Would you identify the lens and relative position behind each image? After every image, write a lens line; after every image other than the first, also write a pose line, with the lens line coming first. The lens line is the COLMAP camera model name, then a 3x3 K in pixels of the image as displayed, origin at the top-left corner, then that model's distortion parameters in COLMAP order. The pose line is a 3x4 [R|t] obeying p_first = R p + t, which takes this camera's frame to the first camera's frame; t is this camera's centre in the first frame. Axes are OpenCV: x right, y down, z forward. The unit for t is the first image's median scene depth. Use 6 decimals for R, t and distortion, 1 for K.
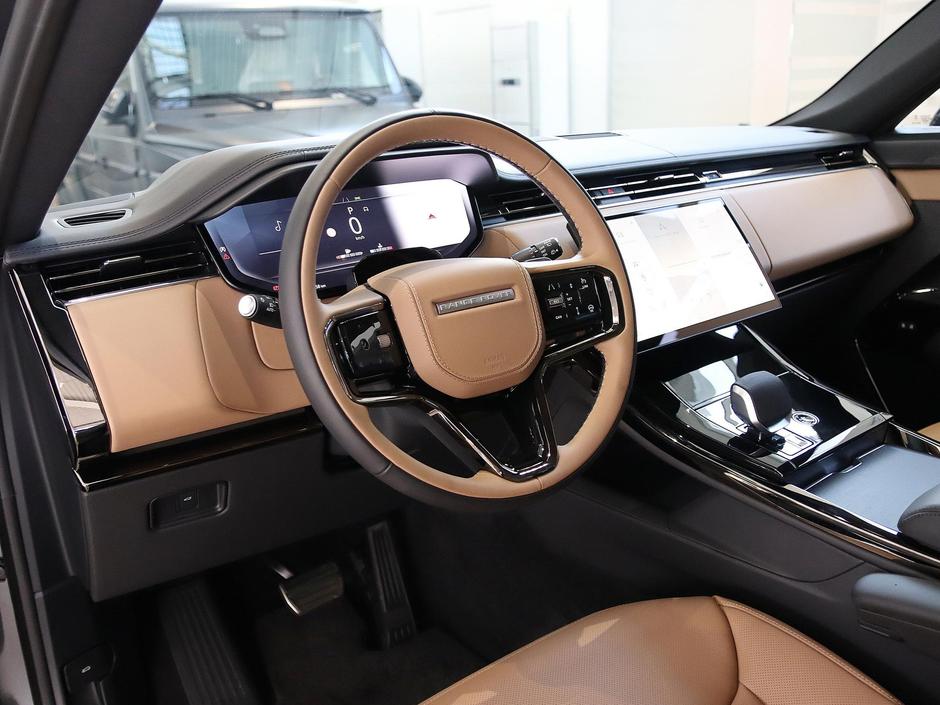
lens RADIAL K [[738.9, 0, 471.7], [0, 738.9, 353.3], [0, 0, 1]] dist [-0.090469, -0.009534]
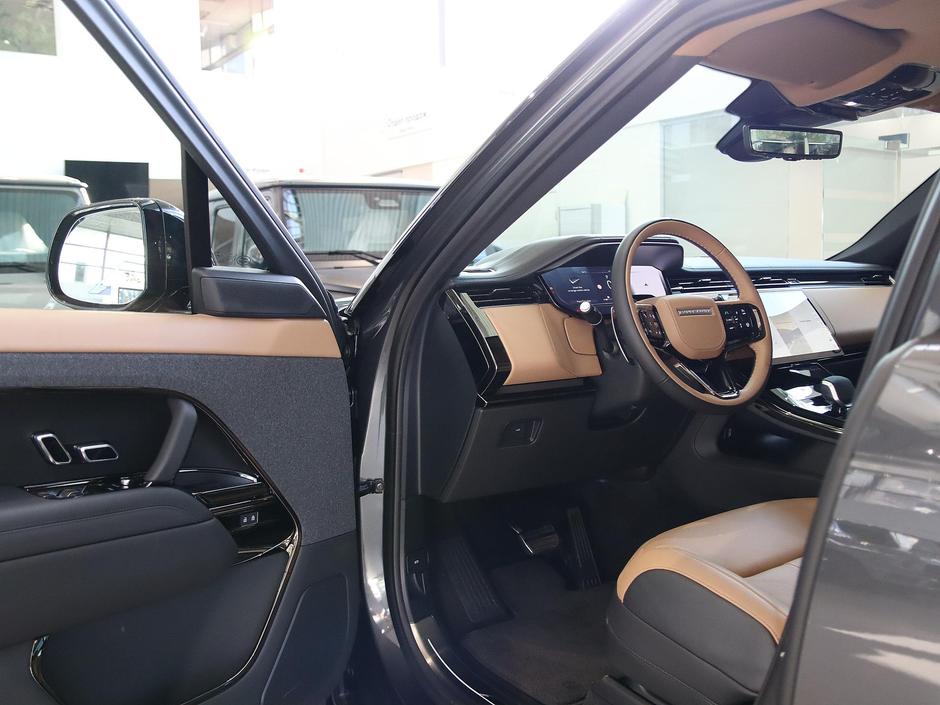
lens RADIAL K [[738.9, 0, 474.0], [0, 738.9, 350.4], [0, 0, 1]] dist [-0.090469, -0.009534]
pose [[0.998751, 0.028308, -0.041183, -0.461206], [-0.037233, 0.971187, -0.235391, 0.470684], [0.033333, 0.236630, 0.971028, -0.817590]]
